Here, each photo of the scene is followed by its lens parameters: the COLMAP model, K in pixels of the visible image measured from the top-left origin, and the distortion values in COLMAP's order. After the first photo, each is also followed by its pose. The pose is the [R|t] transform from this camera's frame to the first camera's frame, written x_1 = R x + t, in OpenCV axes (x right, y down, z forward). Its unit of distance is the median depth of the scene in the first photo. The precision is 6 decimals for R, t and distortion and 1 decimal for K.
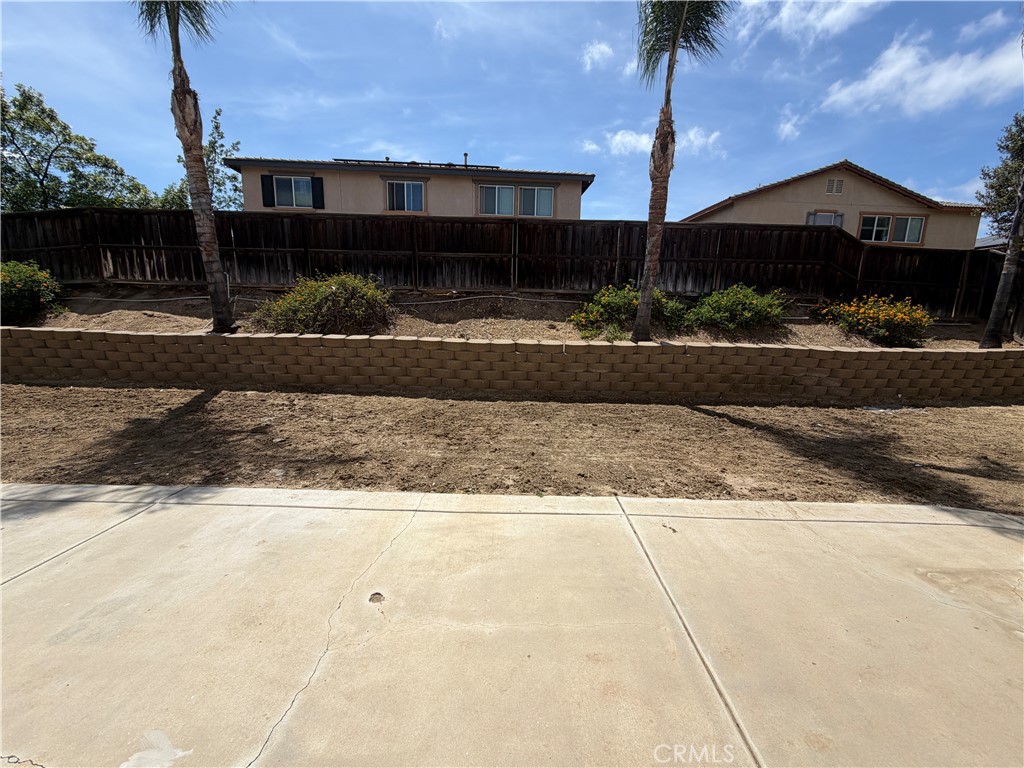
lens RADIAL K [[408.3, 0, 517.5], [0, 408.3, 387.7], [0, 0, 1]] dist [0.002154, 0.000319]
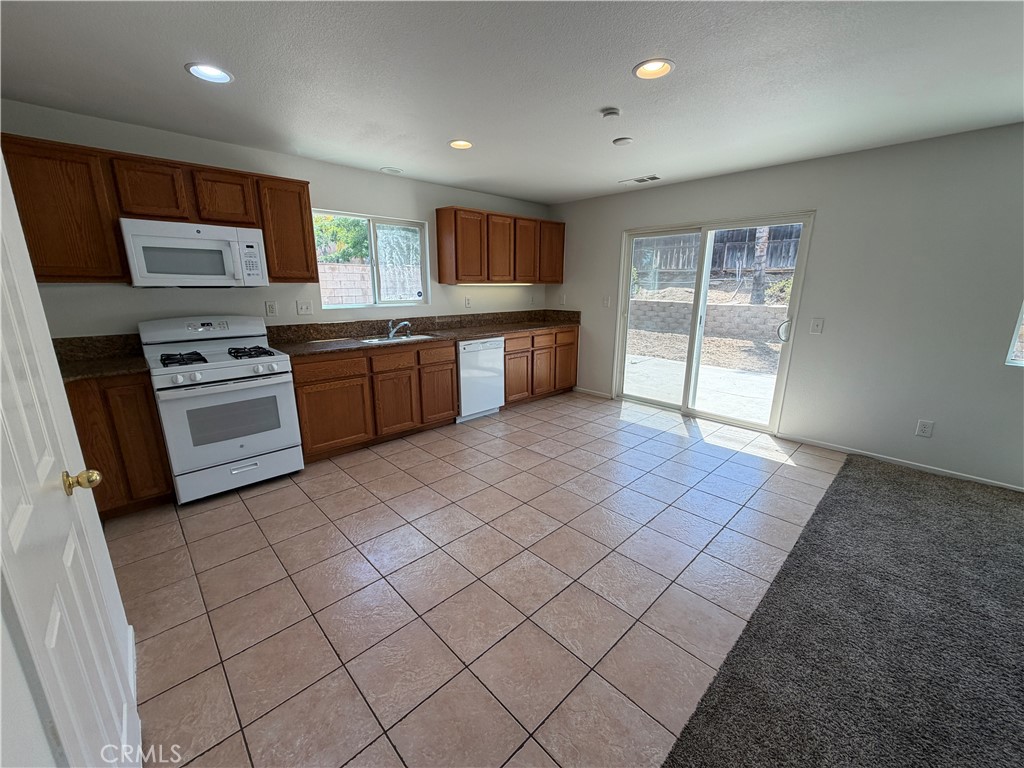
lens RADIAL K [[408.3, 0, 510.4], [0, 408.3, 383.6], [0, 0, 1]] dist [0.002154, 0.000319]
pose [[0.690910, 0.155619, -0.705993, -0.107884], [-0.119303, 0.987711, 0.100962, 0.044639], [0.713029, 0.014471, 0.700986, -0.280256]]
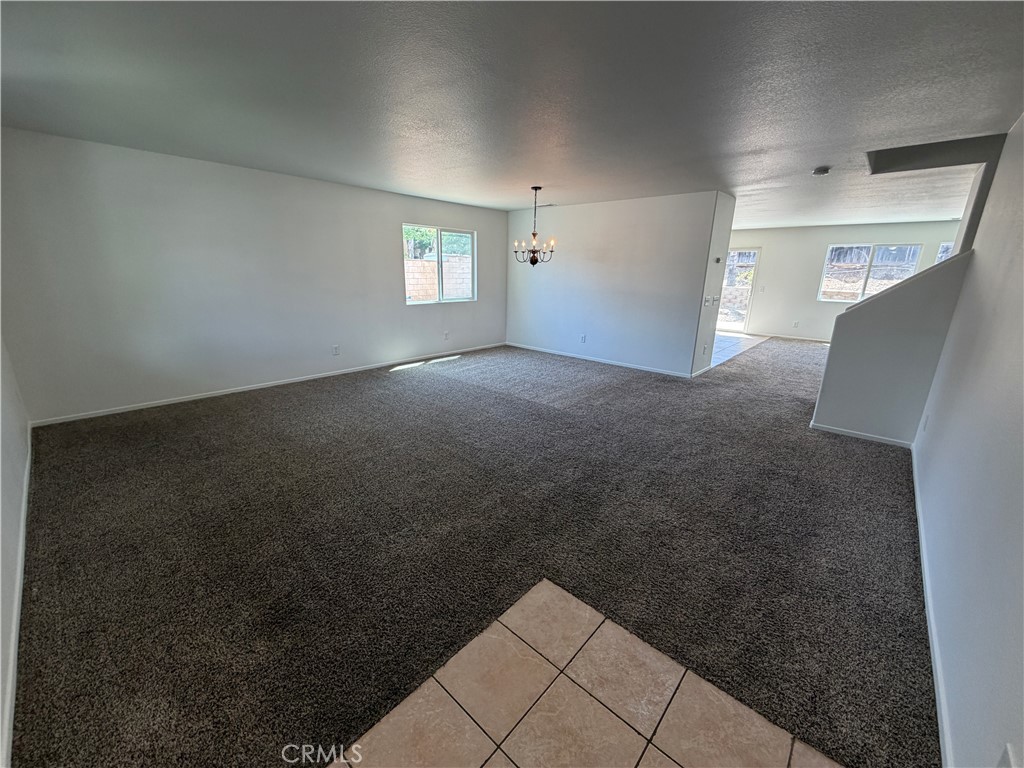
lens RADIAL K [[408.3, 0, 509.4], [0, 408.3, 383.9], [0, 0, 1]] dist [0.002154, 0.000319]
pose [[0.745476, 0.169747, -0.644556, -0.029871], [-0.122032, 0.985441, 0.118381, 0.124282], [0.655266, -0.009594, 0.755337, -0.678227]]
